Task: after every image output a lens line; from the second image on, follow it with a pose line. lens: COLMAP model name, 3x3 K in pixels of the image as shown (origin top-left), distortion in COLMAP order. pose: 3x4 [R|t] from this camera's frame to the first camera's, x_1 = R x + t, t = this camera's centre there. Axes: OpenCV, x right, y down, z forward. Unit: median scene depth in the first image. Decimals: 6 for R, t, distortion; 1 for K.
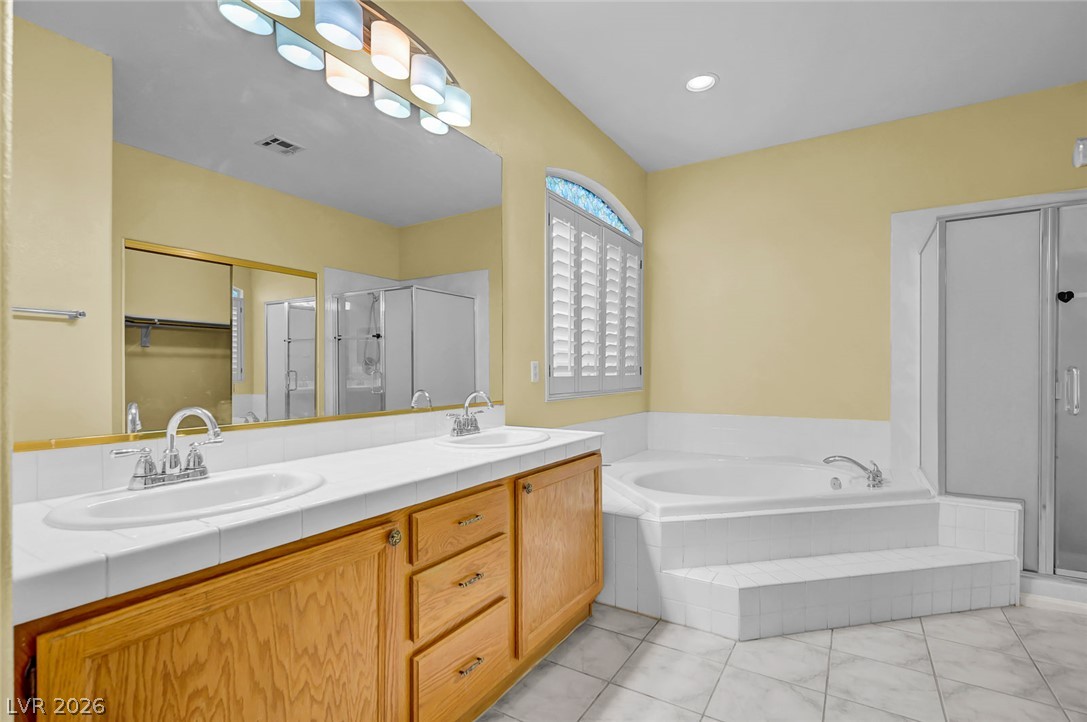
lens RADIAL K [[522.8, 0, 547.1], [0, 522.8, 365.2], [0, 0, 1]] dist [0.003528, 0.000256]
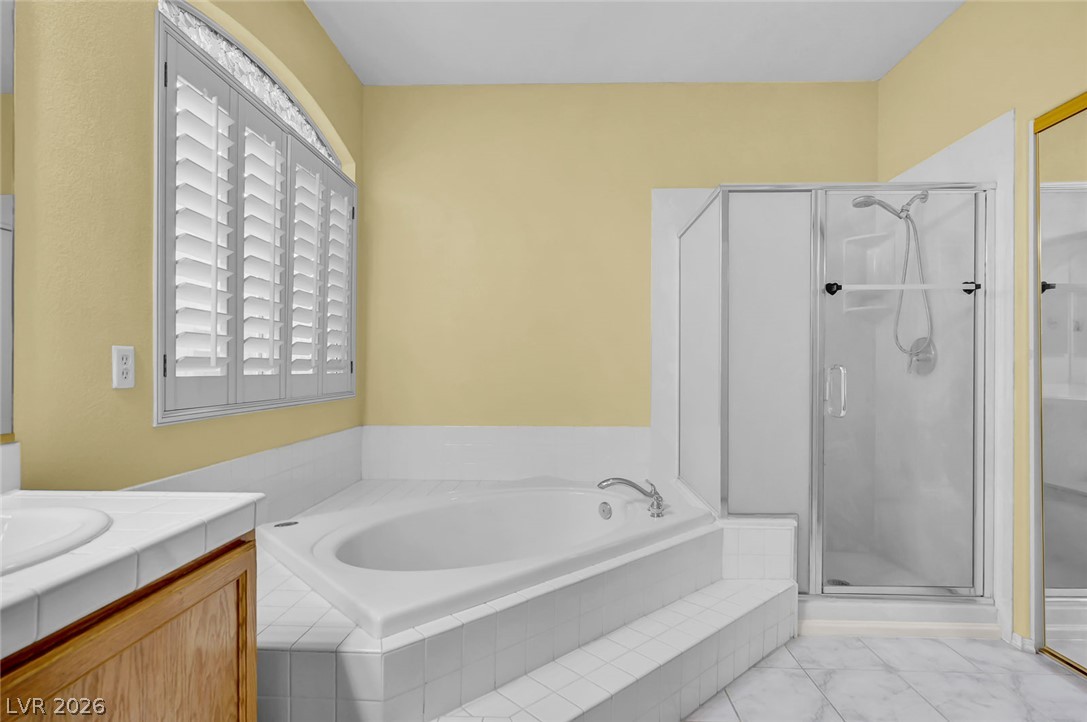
lens RADIAL K [[553.2, 0, 547.3], [0, 553.2, 371.9], [0, 0, 1]] dist [-0.001201, 0.000123]
pose [[0.873788, 0.001790, 0.486304, 0.074639], [-0.009990, 0.999848, 0.014269, 0.005736], [-0.486204, -0.017326, 0.873673, 0.359871]]
